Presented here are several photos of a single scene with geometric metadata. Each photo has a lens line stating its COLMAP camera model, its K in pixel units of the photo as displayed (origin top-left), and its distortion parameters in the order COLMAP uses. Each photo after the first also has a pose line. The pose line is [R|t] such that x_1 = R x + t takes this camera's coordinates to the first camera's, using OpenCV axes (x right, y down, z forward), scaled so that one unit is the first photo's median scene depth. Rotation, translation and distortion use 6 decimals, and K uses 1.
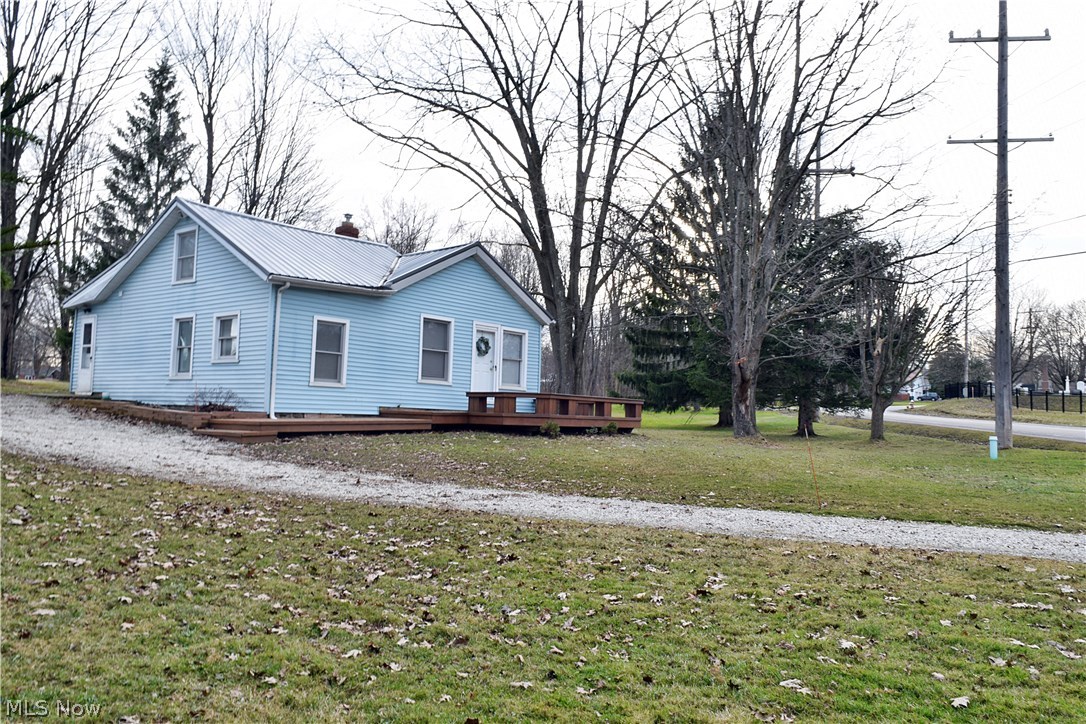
lens RADIAL K [[835.0, 0, 566.4], [0, 835.0, 361.5], [0, 0, 1]] dist [-0.007377, -0.001697]
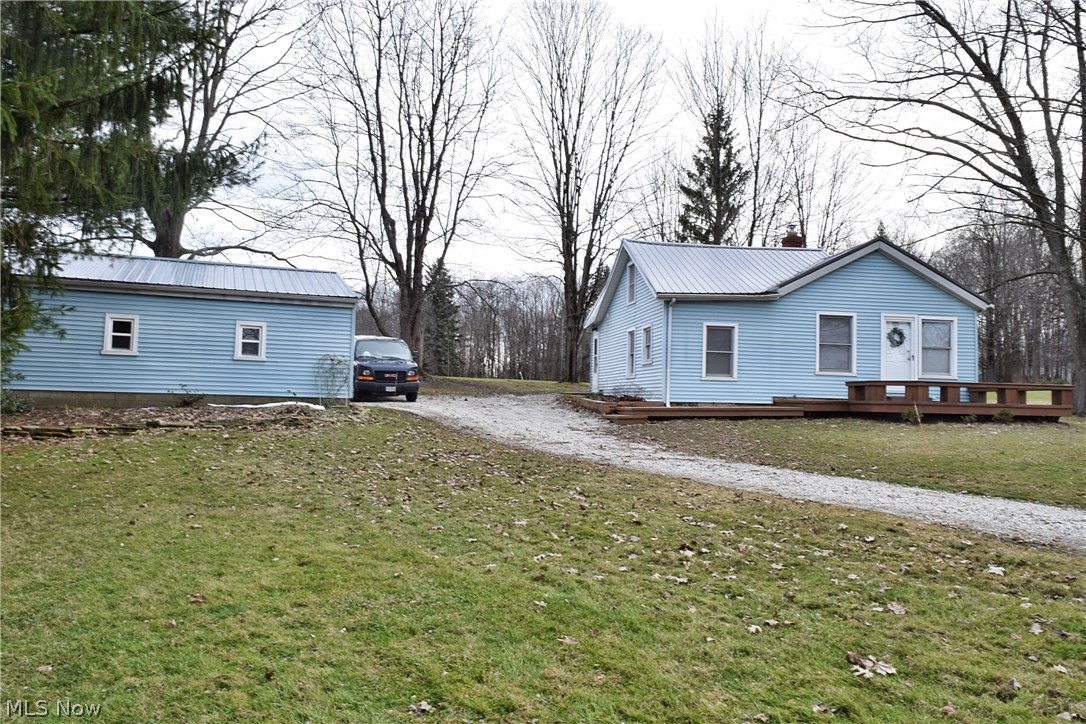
lens RADIAL K [[835.0, 0, 566.4], [0, 835.0, 361.5], [0, 0, 1]] dist [-0.007377, -0.001697]
pose [[0.741537, -0.044372, -0.669443, 0.321373], [0.045474, 0.998840, -0.015834, 0.010914], [0.669369, -0.018700, 0.742695, -0.034260]]
